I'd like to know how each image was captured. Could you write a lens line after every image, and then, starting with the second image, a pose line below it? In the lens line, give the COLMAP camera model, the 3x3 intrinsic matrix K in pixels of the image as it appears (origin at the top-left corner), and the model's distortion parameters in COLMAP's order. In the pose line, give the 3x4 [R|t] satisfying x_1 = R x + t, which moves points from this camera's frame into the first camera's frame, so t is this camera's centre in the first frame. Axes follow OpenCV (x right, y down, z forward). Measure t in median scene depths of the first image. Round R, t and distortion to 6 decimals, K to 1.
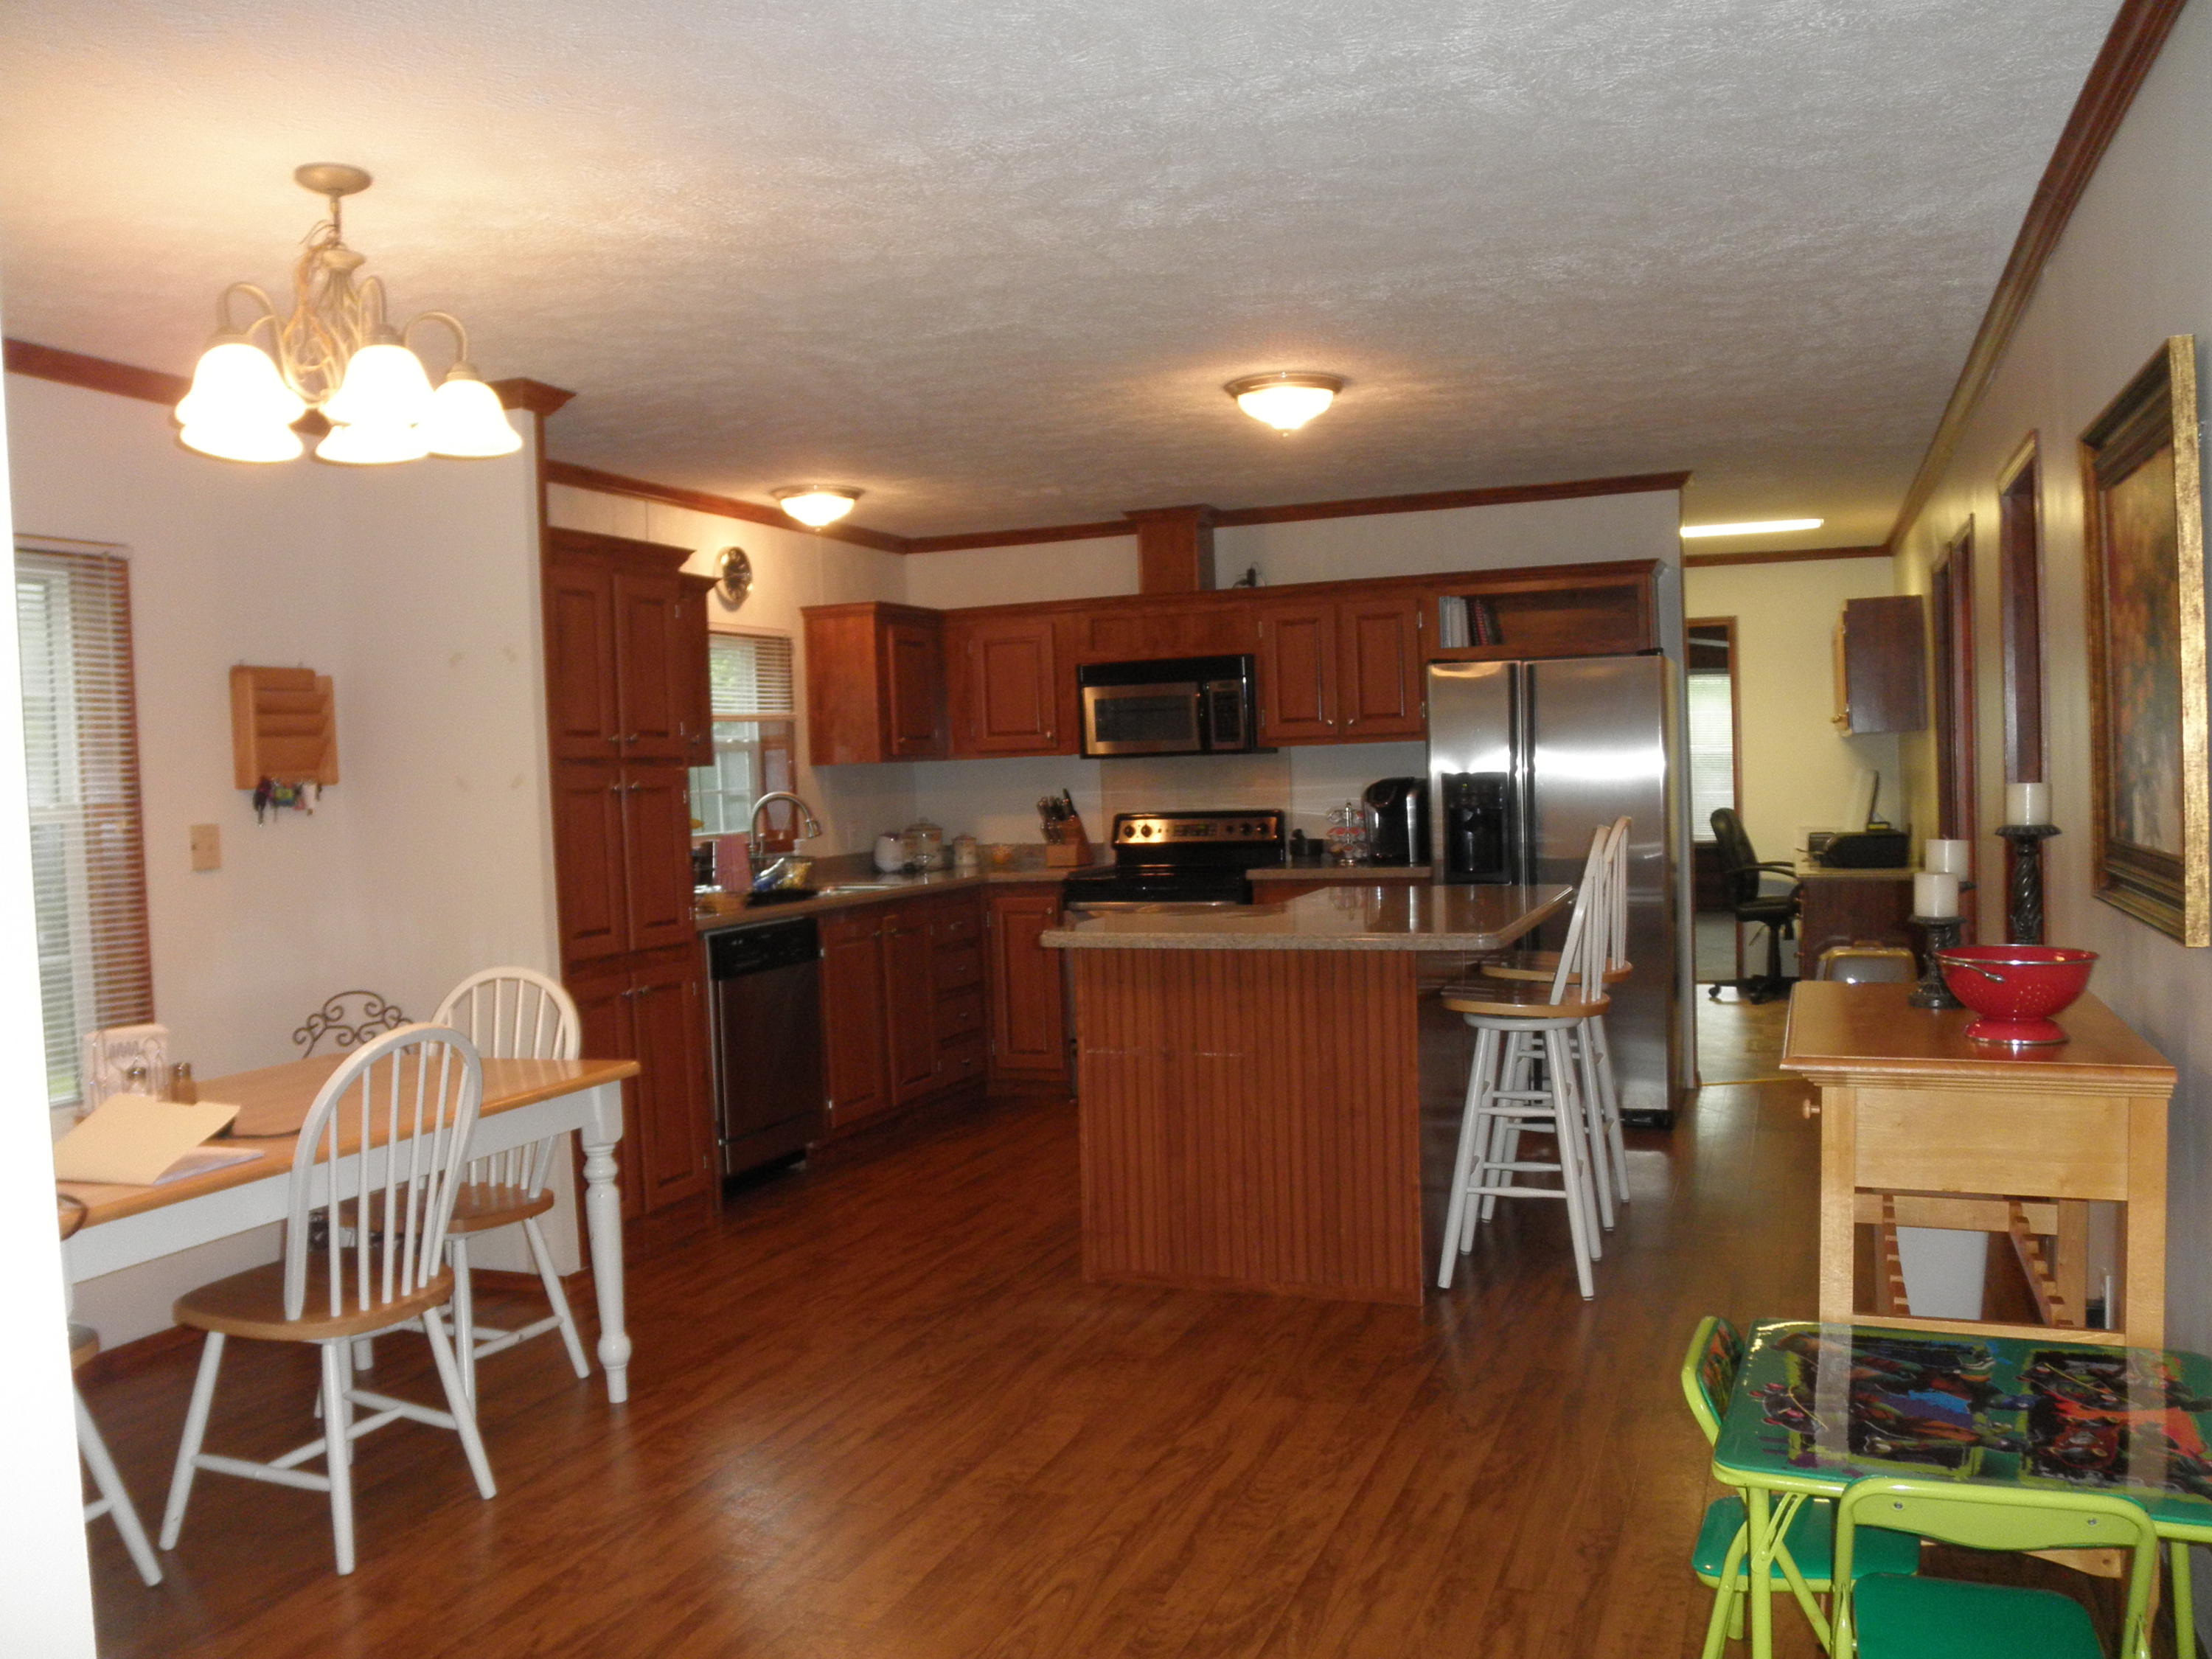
lens RADIAL K [[1848.1, 0, 1106.0], [0, 1848.1, 829.5], [0, 0, 1]] dist [-0.003668, 0.000850]
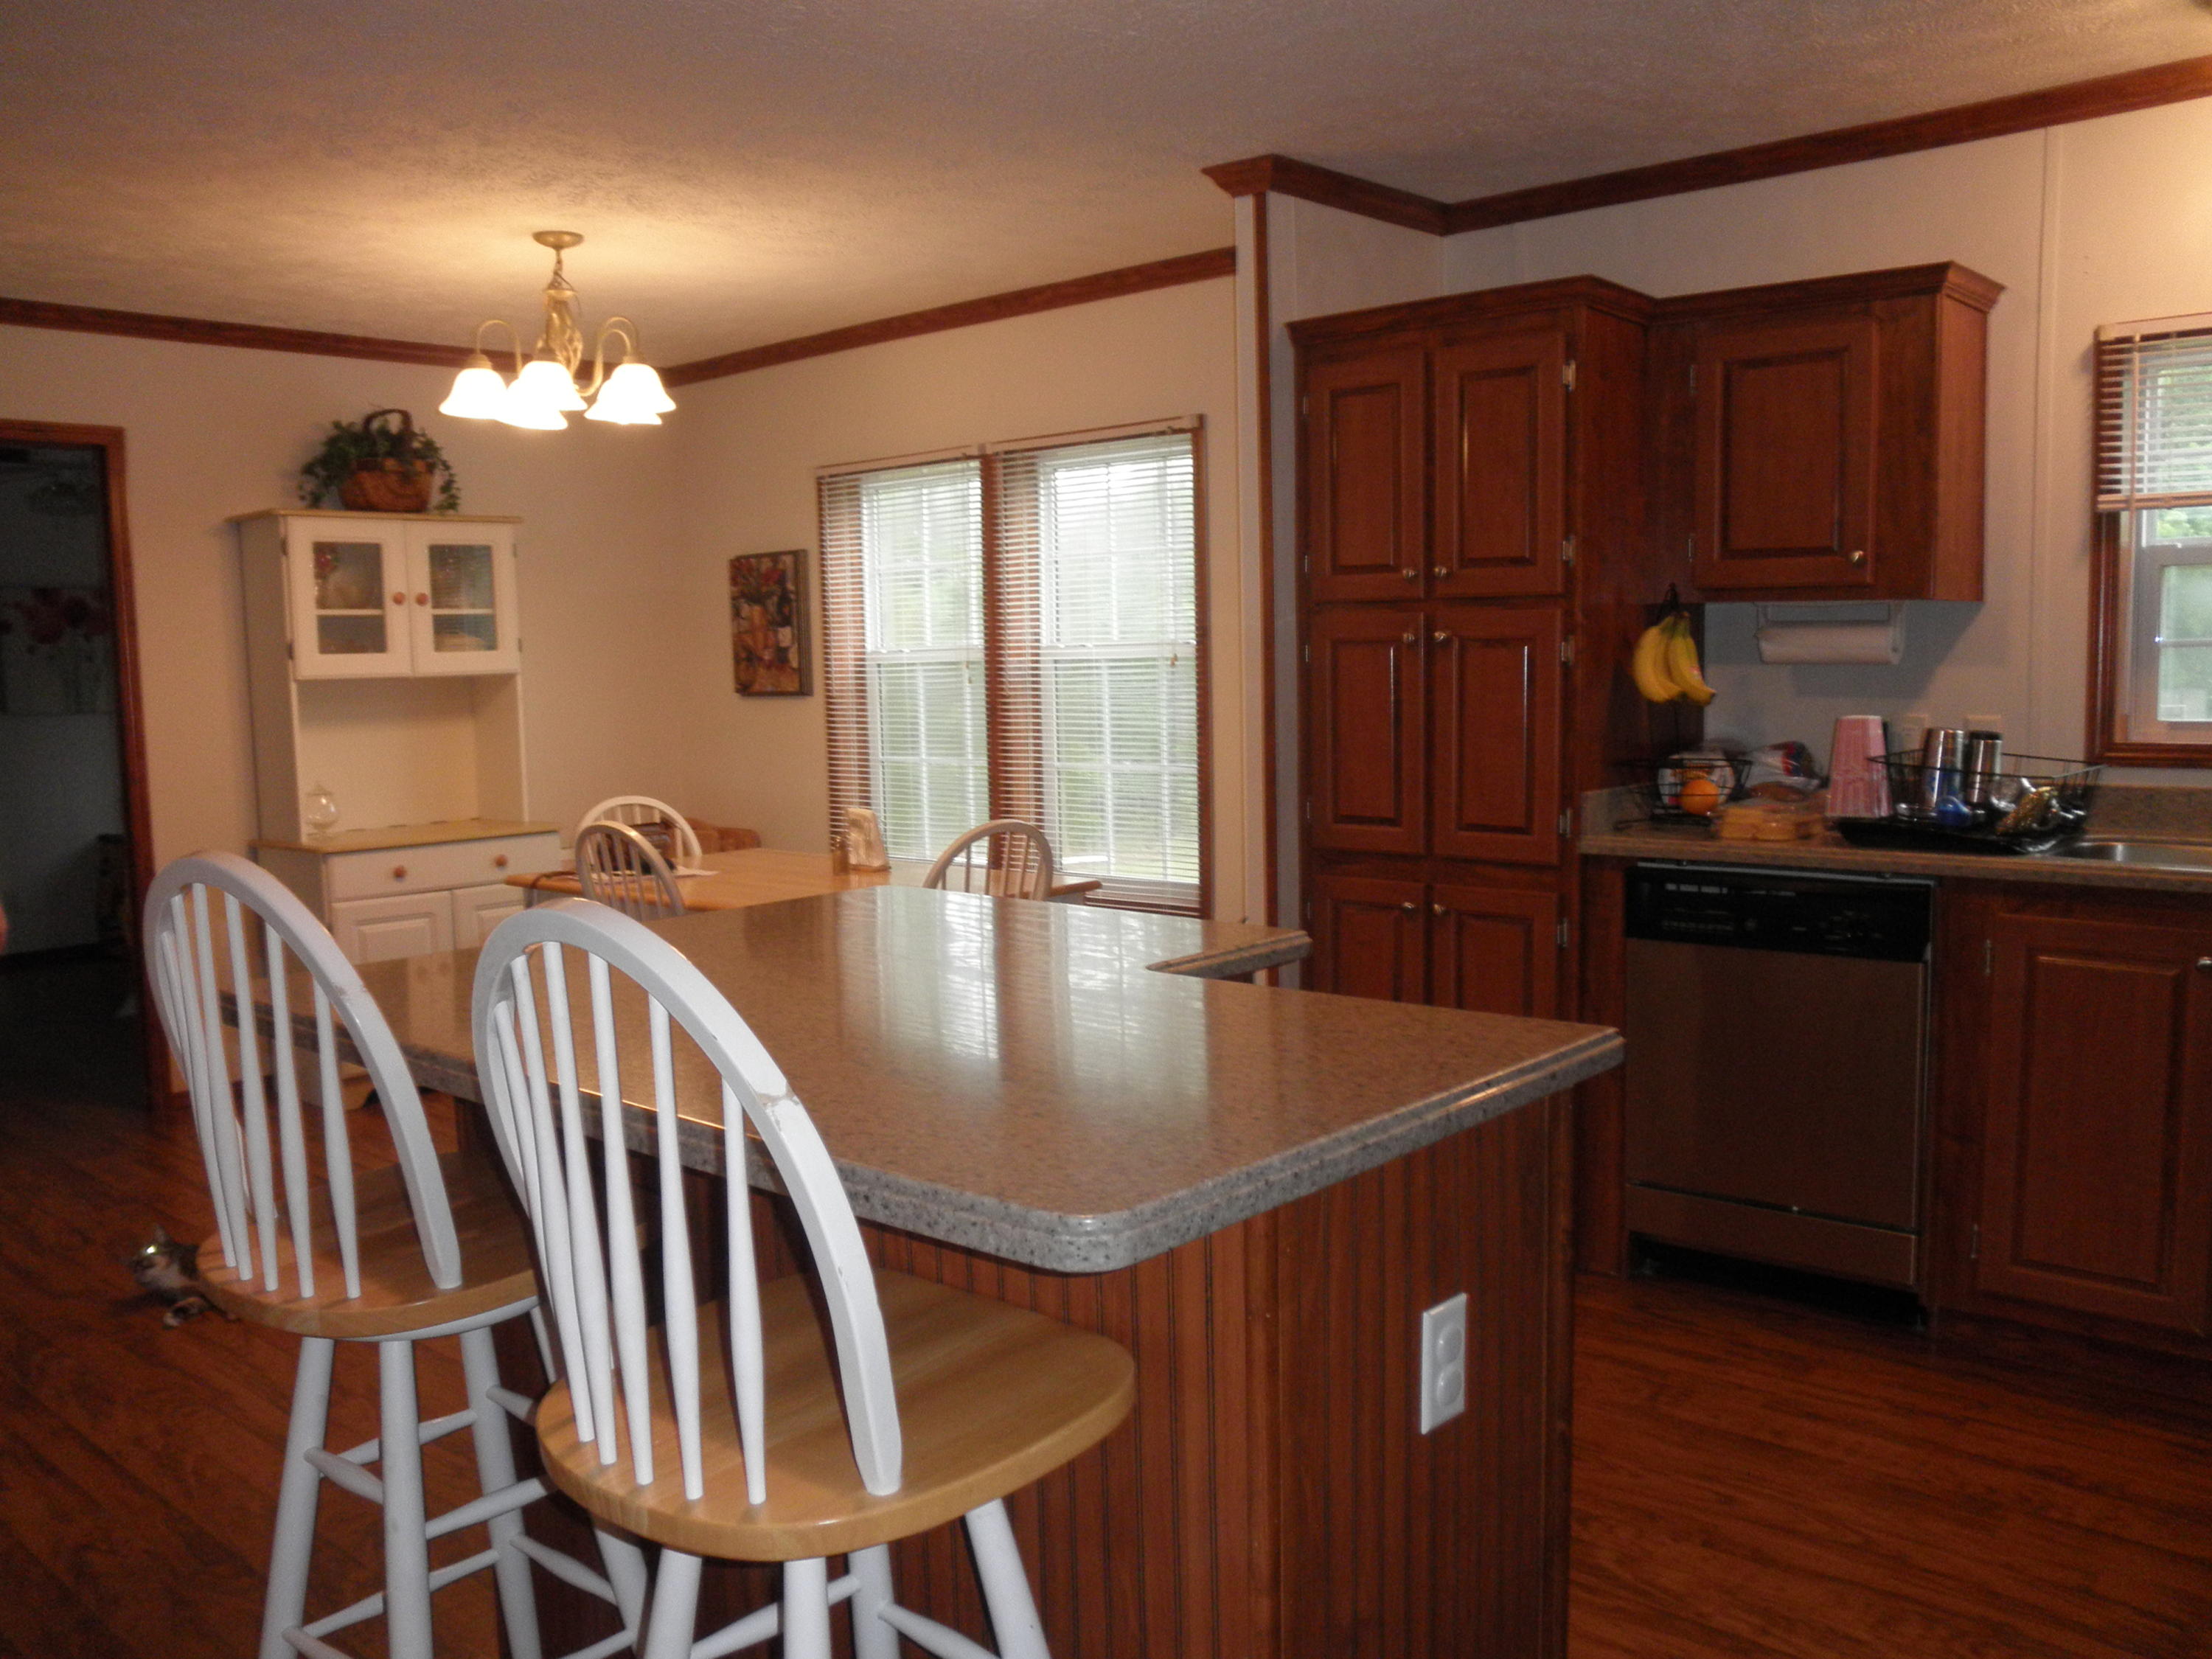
lens RADIAL K [[1848.1, 0, 1106.0], [0, 1848.1, 829.5], [0, 0, 1]] dist [-0.003668, 0.000850]
pose [[-0.343849, 0.147252, -0.927408, 0.487714], [0.013047, 0.988282, 0.152080, -0.060247], [0.938934, 0.040192, -0.341741, 1.104000]]
